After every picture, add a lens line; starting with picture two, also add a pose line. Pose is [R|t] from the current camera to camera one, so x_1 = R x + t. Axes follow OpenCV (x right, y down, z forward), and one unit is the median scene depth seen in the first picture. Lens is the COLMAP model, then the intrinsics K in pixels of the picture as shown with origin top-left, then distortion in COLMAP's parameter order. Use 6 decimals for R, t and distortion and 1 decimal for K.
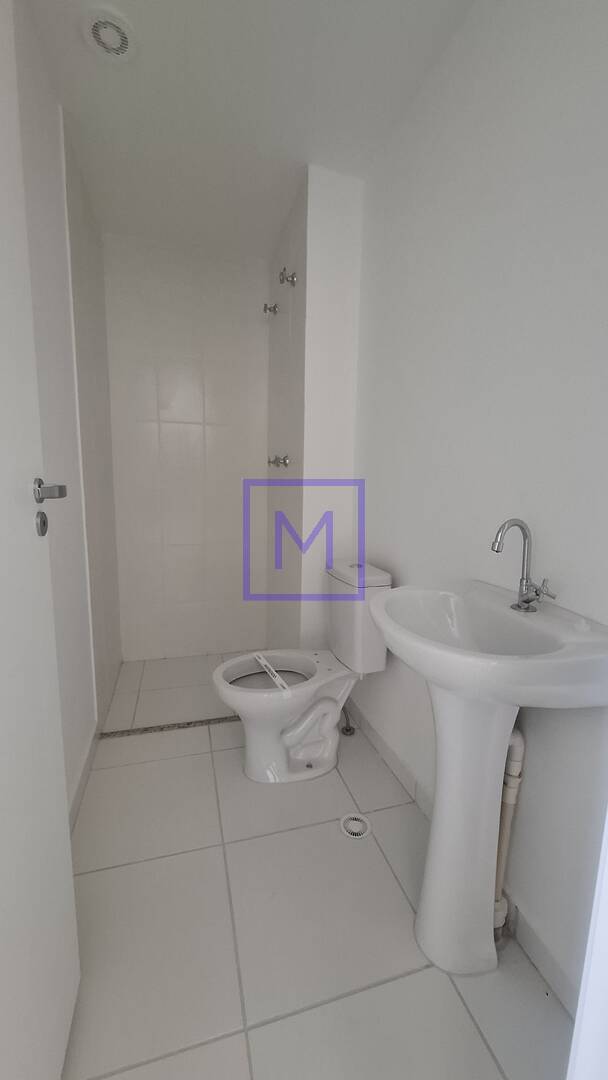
lens RADIAL K [[429.3, 0, 301.4], [0, 429.3, 542.7], [0, 0, 1]] dist [-0.004708, 0.002488]
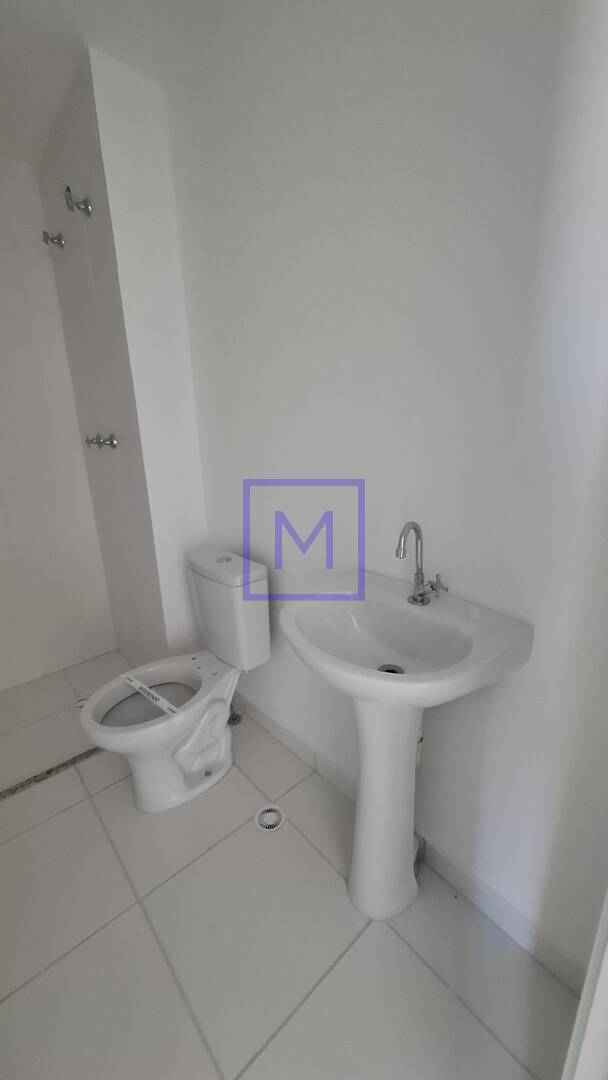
lens RADIAL K [[429.3, 0, 299.9], [0, 429.3, 541.7], [0, 0, 1]] dist [-0.004708, 0.002488]
pose [[0.904009, -0.165389, 0.394227, -0.086665], [0.112387, 0.981641, 0.154109, -0.110335], [-0.412478, -0.095010, 0.906000, 0.094582]]
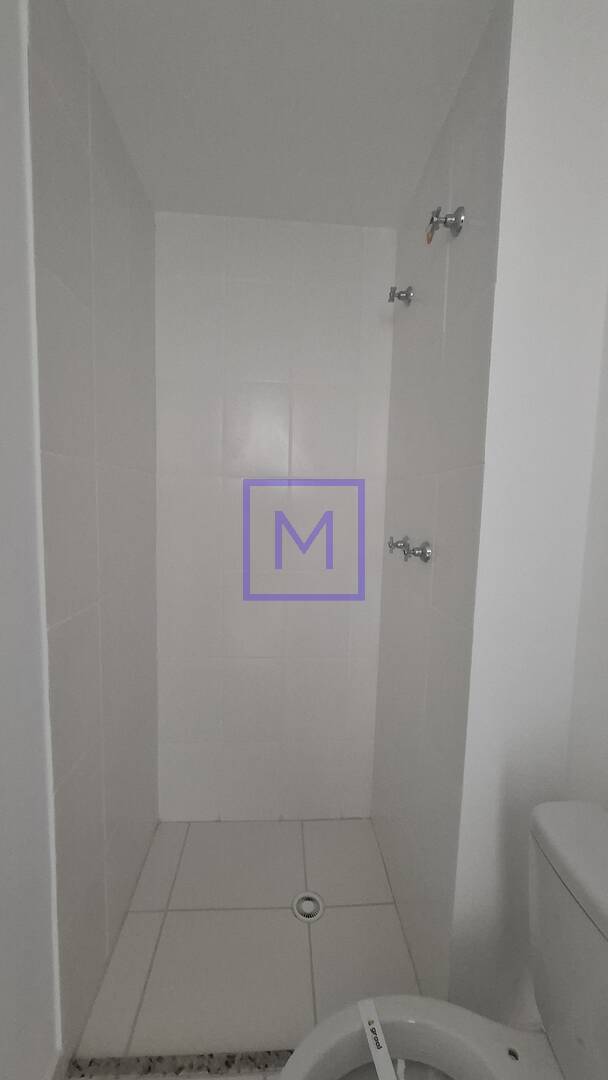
lens RADIAL K [[429.3, 0, 302.7], [0, 429.3, 537.9], [0, 0, 1]] dist [-0.004708, 0.002488]
pose [[0.977128, 0.025221, -0.211153, -0.094786], [-0.041092, 0.996621, -0.071118, -0.205847], [0.208646, 0.078168, 0.974862, 0.543373]]
